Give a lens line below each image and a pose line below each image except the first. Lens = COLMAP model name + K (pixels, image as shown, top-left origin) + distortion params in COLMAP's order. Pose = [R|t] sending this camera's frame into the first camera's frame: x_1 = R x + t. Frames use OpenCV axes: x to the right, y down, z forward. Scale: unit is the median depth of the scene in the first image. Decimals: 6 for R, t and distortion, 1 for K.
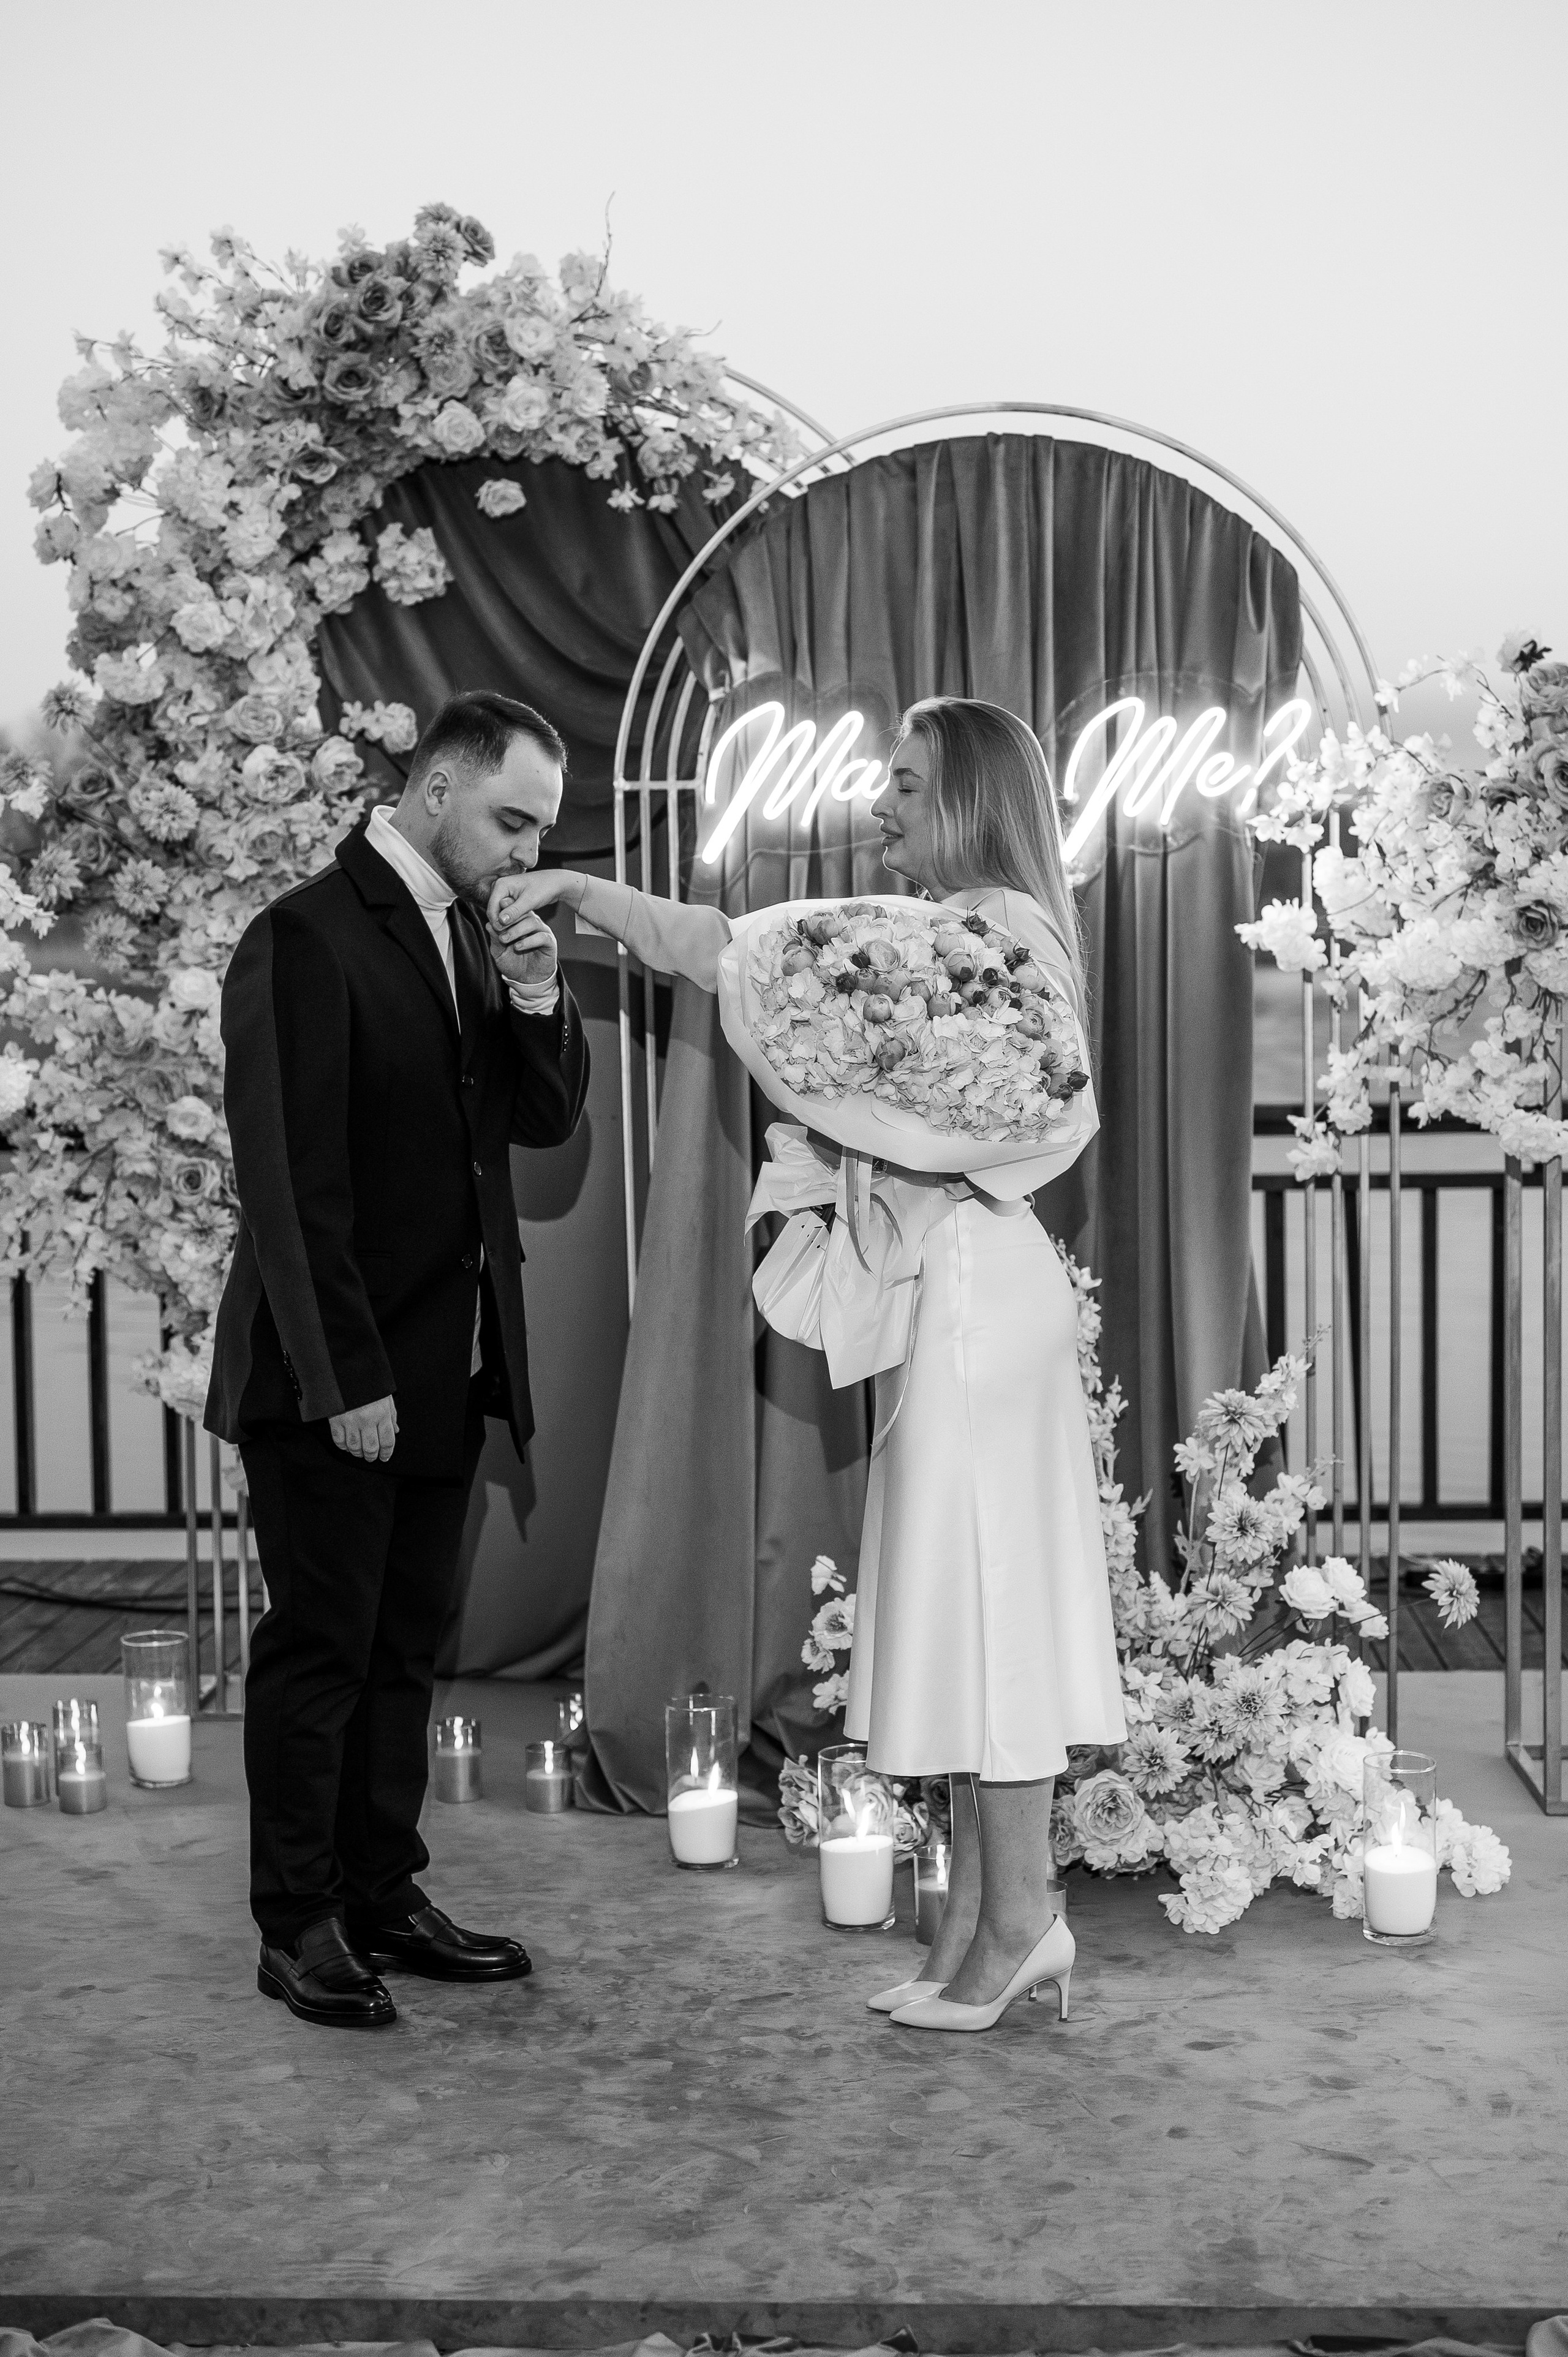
lens RADIAL K [[3384.5, 0, 784.3], [0, 3384.5, 1165.9], [0, 0, 1]] dist [0.026089, 0.000000]
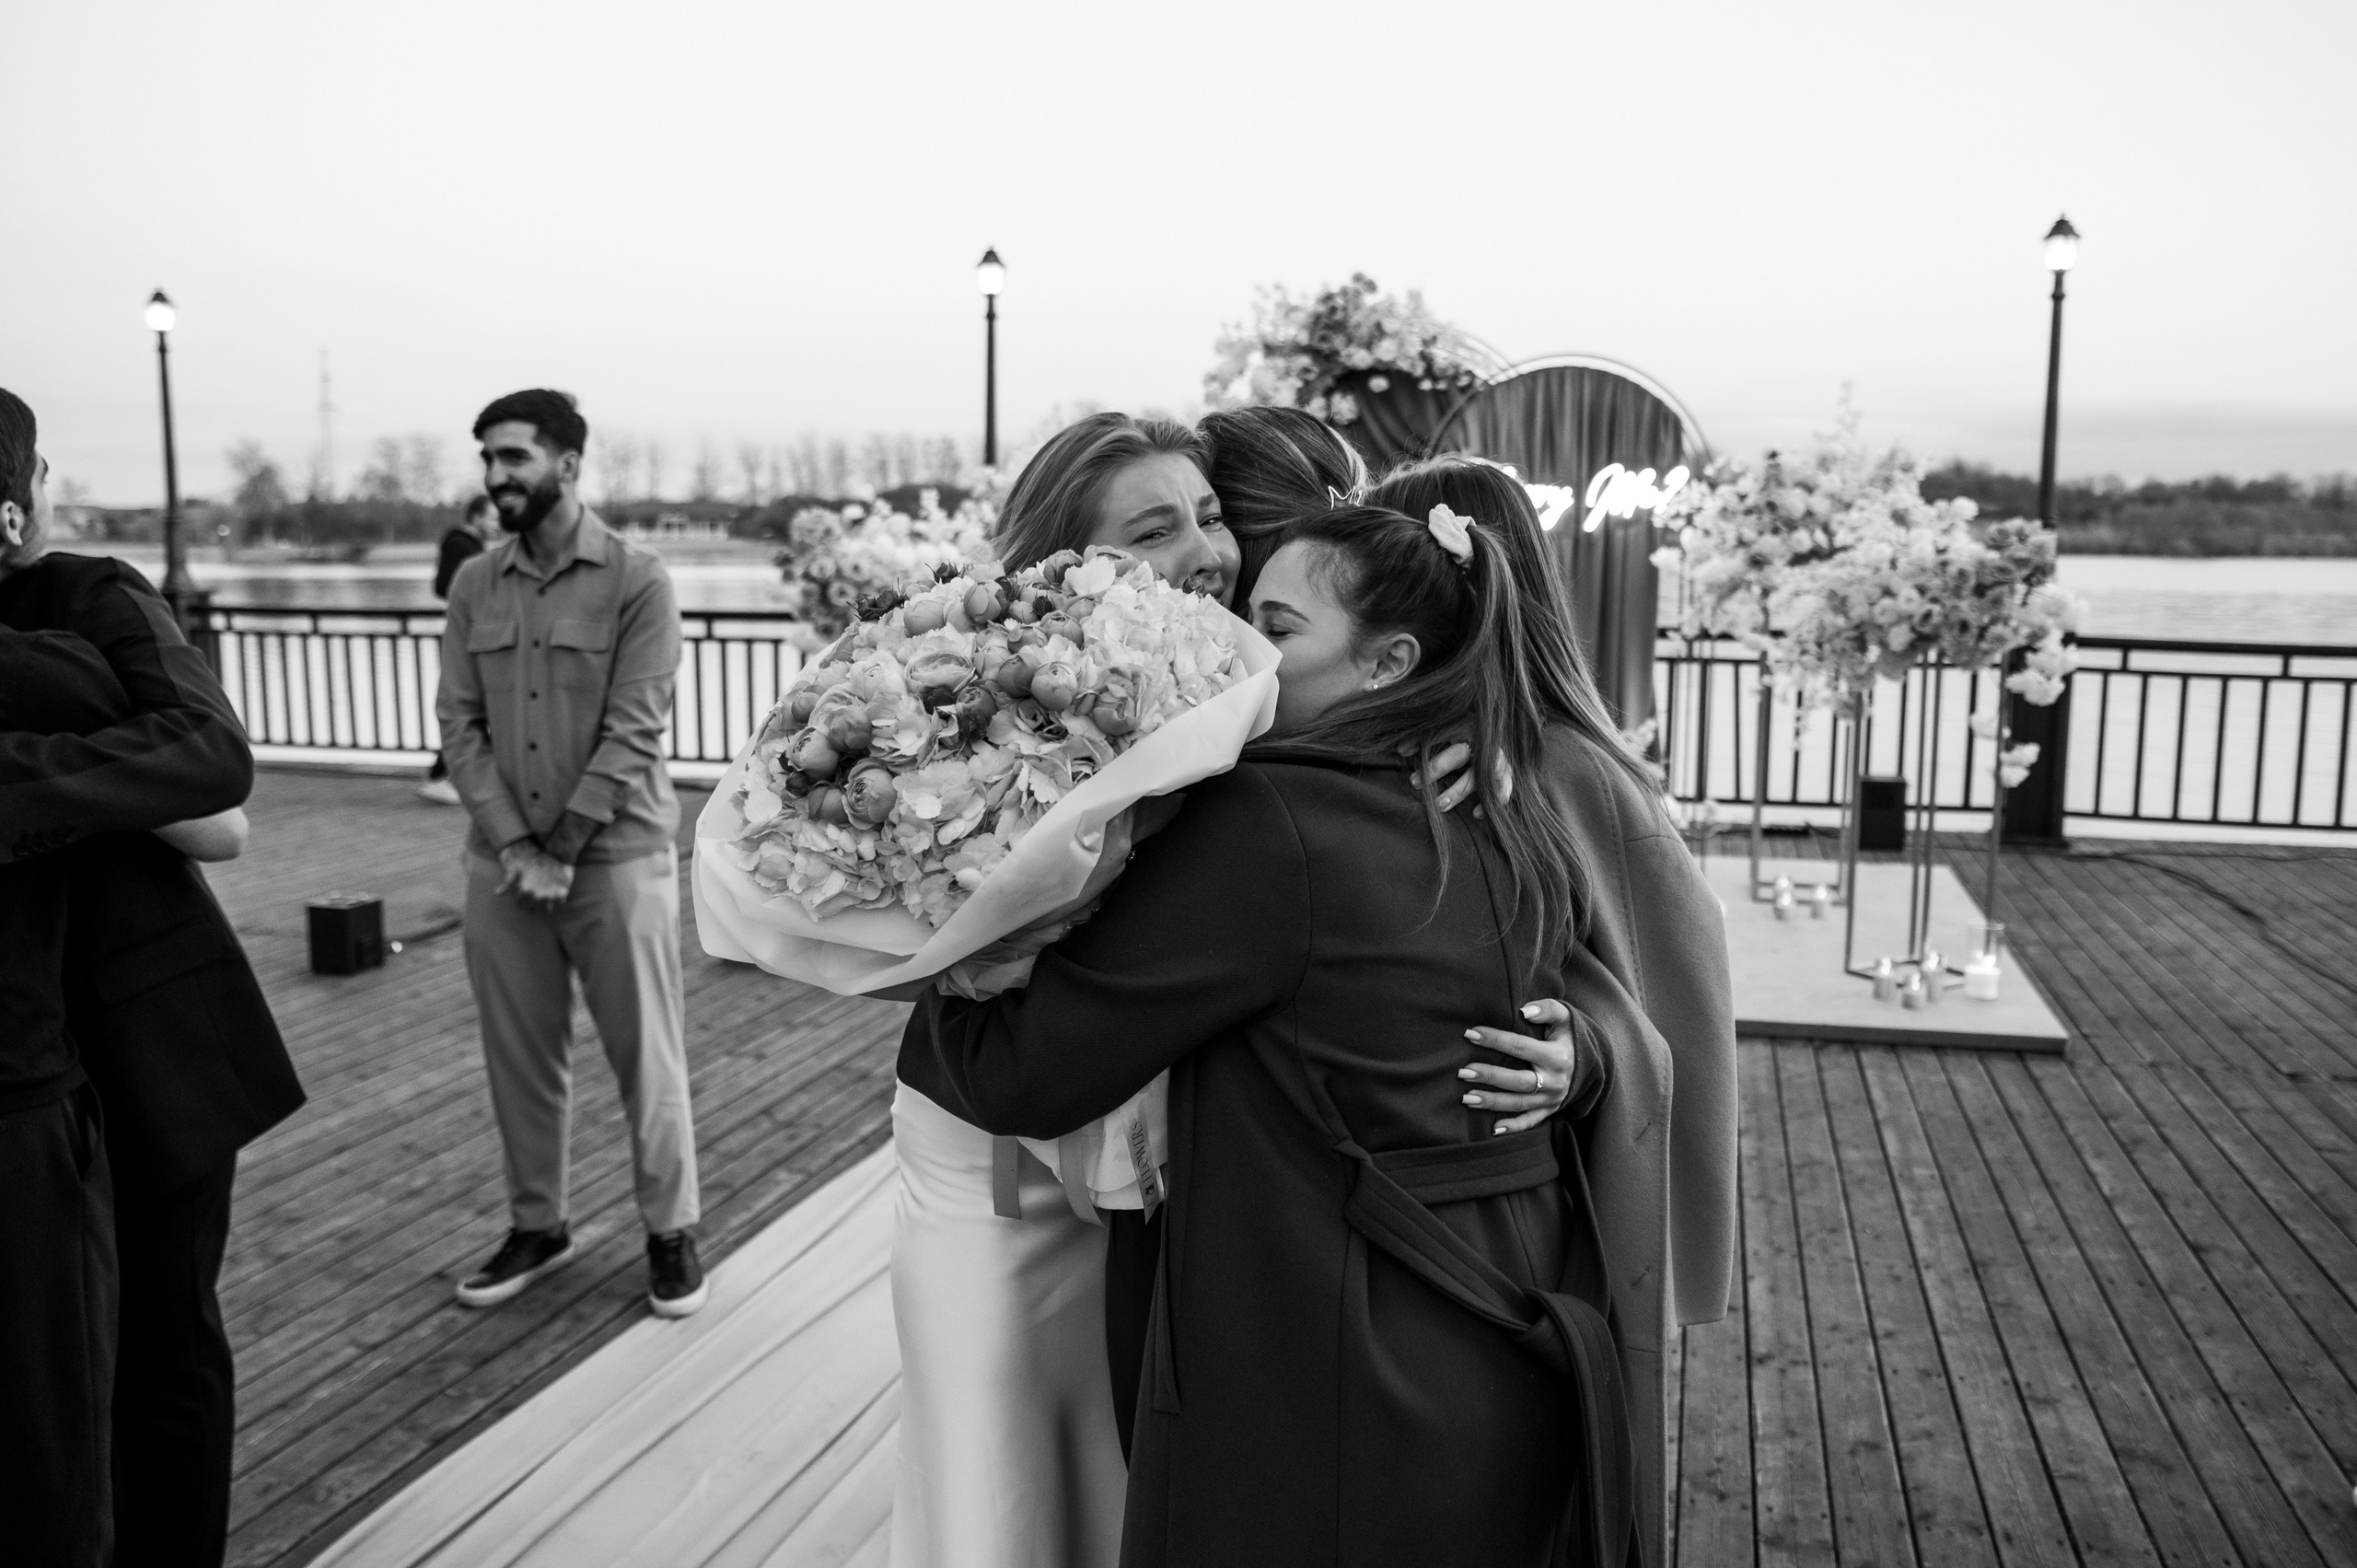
lens RADIAL K [[1848.8, 0, 1228.9], [0, 1848.8, 756.4], [0, 0, 1]] dist [-0.091641, 0.057995]
pose [[0.981185, 0.043388, -0.188130, 0.084421], [-0.032395, 0.997605, 0.061116, 0.005862], [0.190331, -0.053871, 0.980241, -0.436648]]
